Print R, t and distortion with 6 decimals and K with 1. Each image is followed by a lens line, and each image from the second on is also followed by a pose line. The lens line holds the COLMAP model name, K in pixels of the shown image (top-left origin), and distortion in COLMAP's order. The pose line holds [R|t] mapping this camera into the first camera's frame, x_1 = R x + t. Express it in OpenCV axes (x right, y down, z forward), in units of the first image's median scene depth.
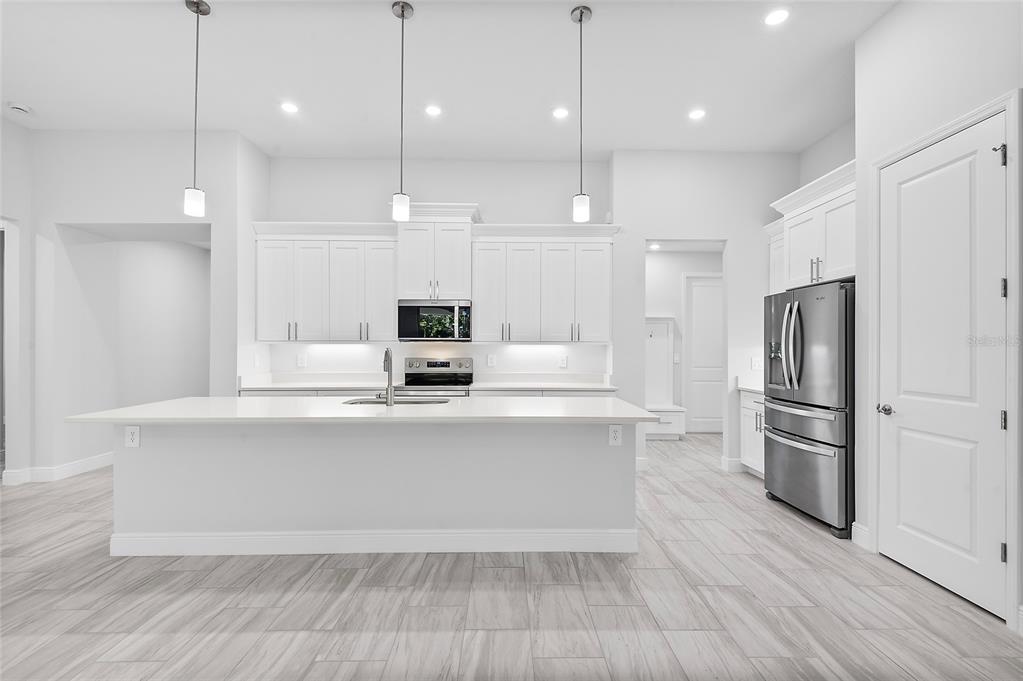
lens RADIAL K [[468.0, 0, 514.3], [0, 468.0, 345.9], [0, 0, 1]] dist [0.026926, -0.013623]
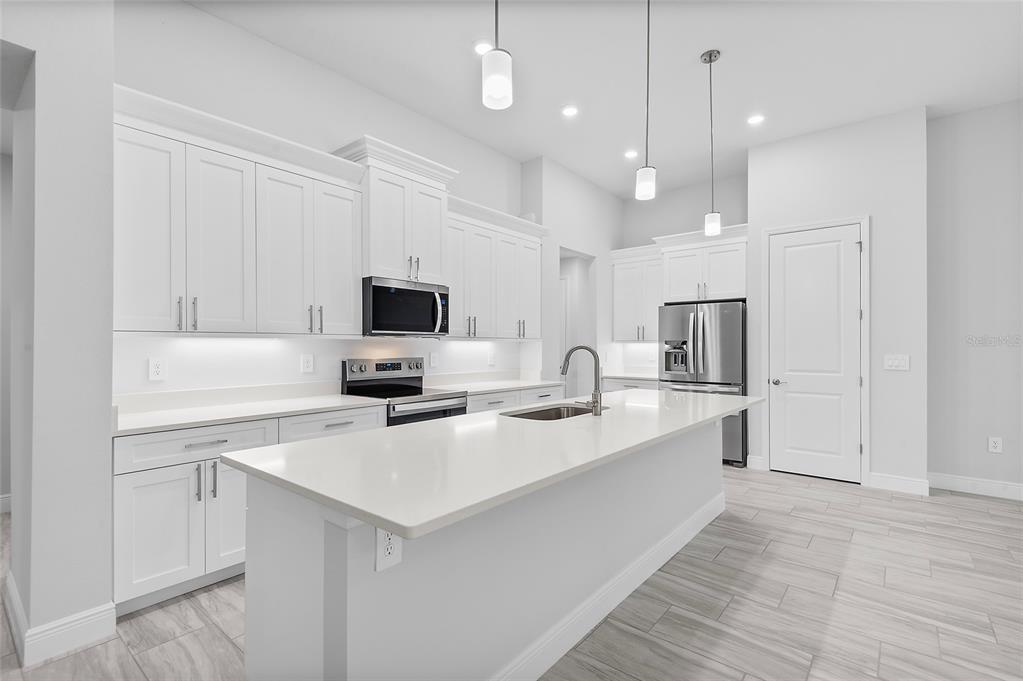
lens RADIAL K [[468.0, 0, 515.7], [0, 468.0, 345.0], [0, 0, 1]] dist [0.026926, -0.013623]
pose [[0.649328, -0.000812, 0.760508, -0.843356], [-0.003339, 0.999987, 0.003919, 0.001276], [-0.760501, -0.005084, 0.649317, 0.493661]]
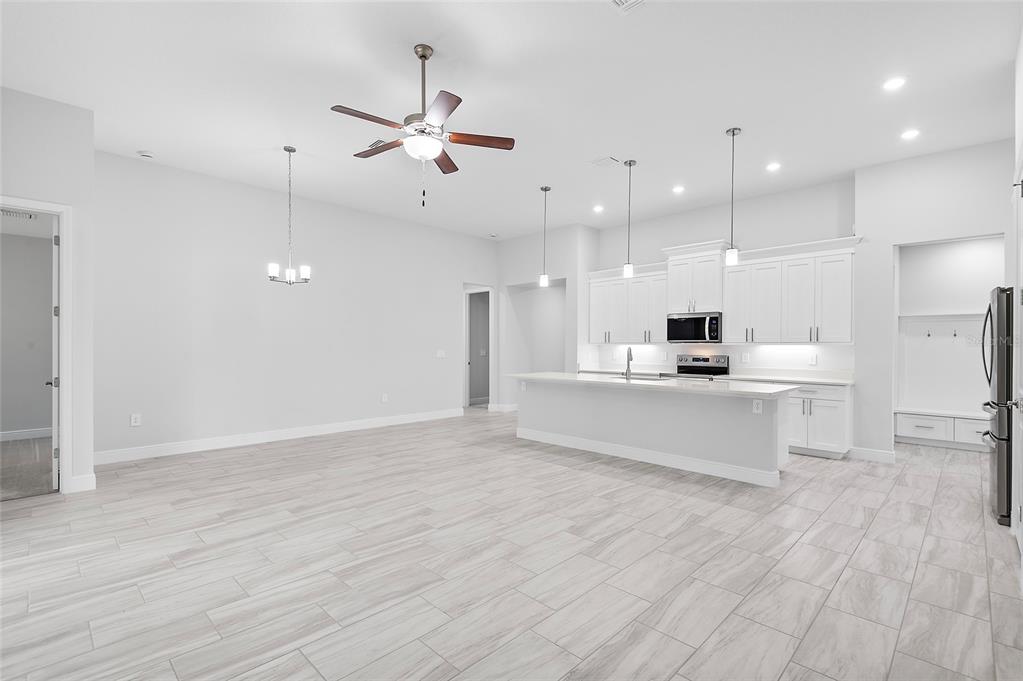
lens RADIAL K [[468.0, 0, 511.4], [0, 468.0, 346.7], [0, 0, 1]] dist [0.026926, -0.013623]
pose [[0.700942, 0.001265, -0.713217, 0.592868], [-0.000960, 0.999999, 0.000830, 0.001751], [0.713217, 0.000102, 0.700943, -0.482631]]
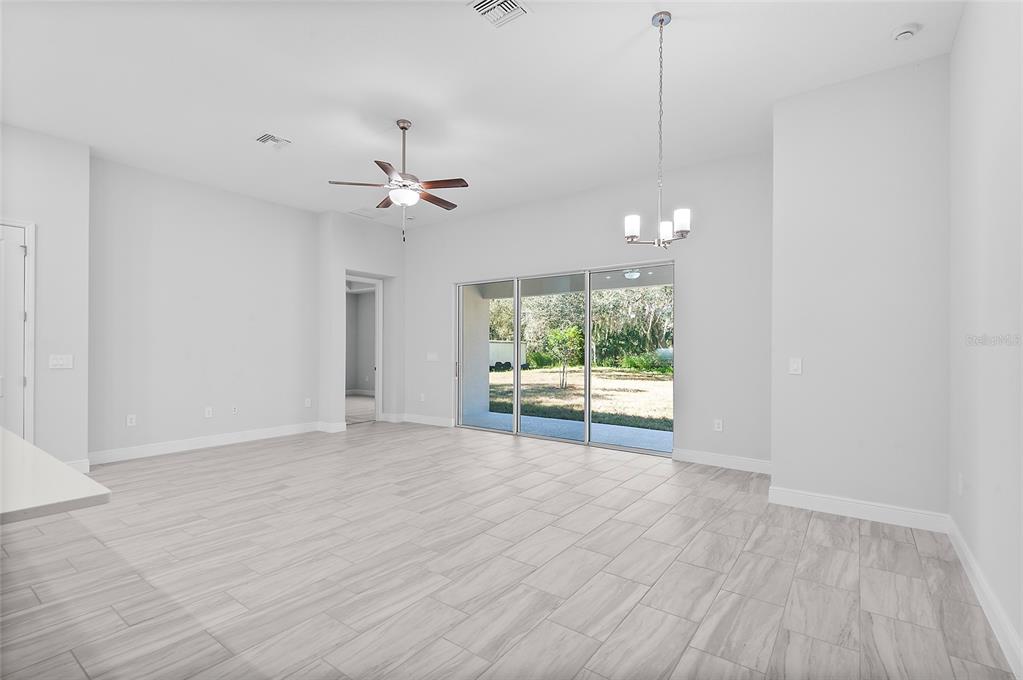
lens RADIAL K [[468.0, 0, 508.4], [0, 468.0, 342.8], [0, 0, 1]] dist [0.026926, -0.013623]
pose [[-0.791299, 0.003755, 0.611418, -1.114440], [-0.005073, 0.999906, -0.012705, 0.003770], [-0.611408, -0.013155, -0.791206, 0.812108]]
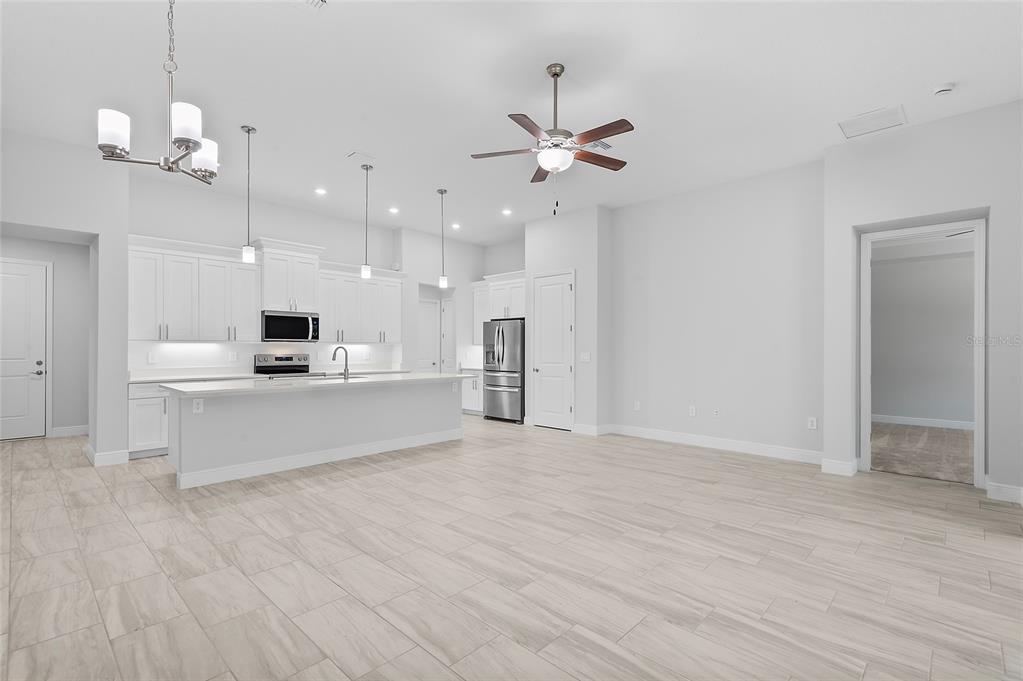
lens RADIAL K [[468.0, 0, 515.0], [0, 468.0, 344.5], [0, 0, 1]] dist [0.026926, -0.013623]
pose [[0.700457, 0.004886, 0.713678, -0.925098], [-0.002787, 0.999988, -0.004112, 0.002596], [-0.713689, 0.000891, 0.700462, -0.587298]]
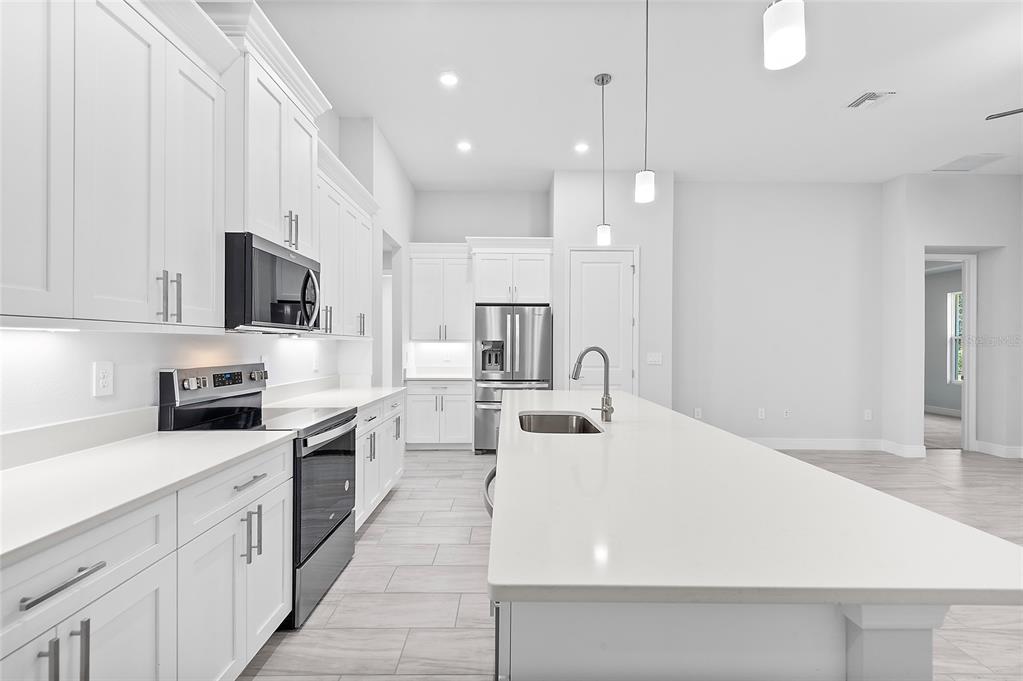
lens RADIAL K [[468.0, 0, 514.3], [0, 468.0, 344.3], [0, 0, 1]] dist [0.026926, -0.013623]
pose [[0.003754, -0.000871, 0.999993, -0.896158], [-0.011030, 0.999939, 0.000912, 0.001331], [-0.999932, -0.011033, 0.003745, 0.987758]]
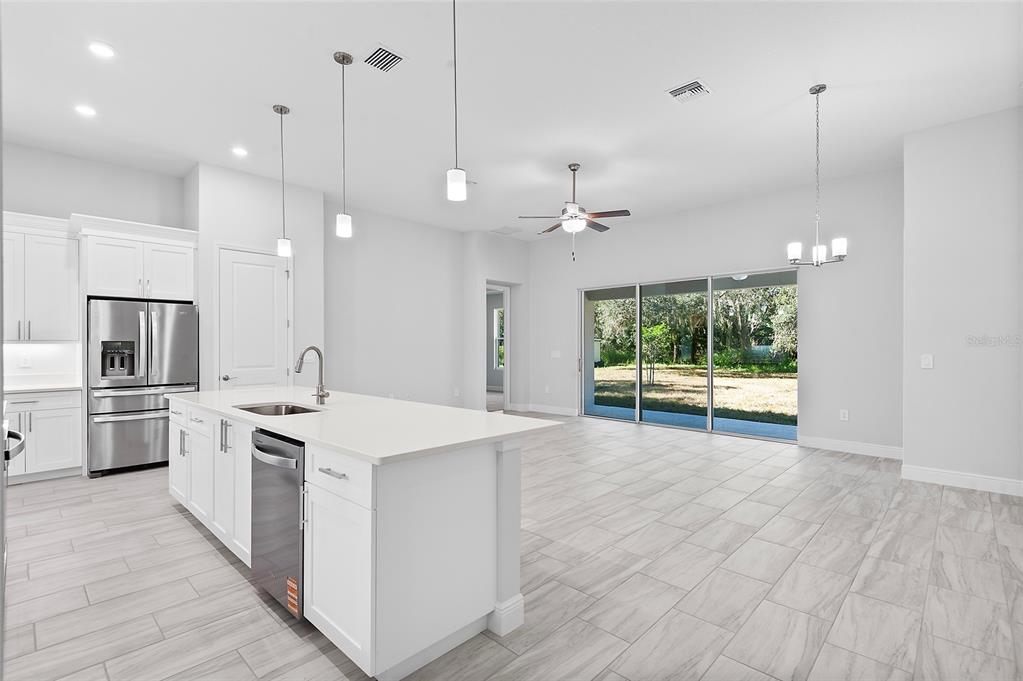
lens RADIAL K [[468.0, 0, 512.9], [0, 468.0, 341.4], [0, 0, 1]] dist [0.026926, -0.013623]
pose [[-0.708684, 0.005025, 0.705509, -1.083757], [-0.003177, 0.999942, -0.010314, 0.002797], [-0.705519, -0.009550, -0.708626, 1.218158]]
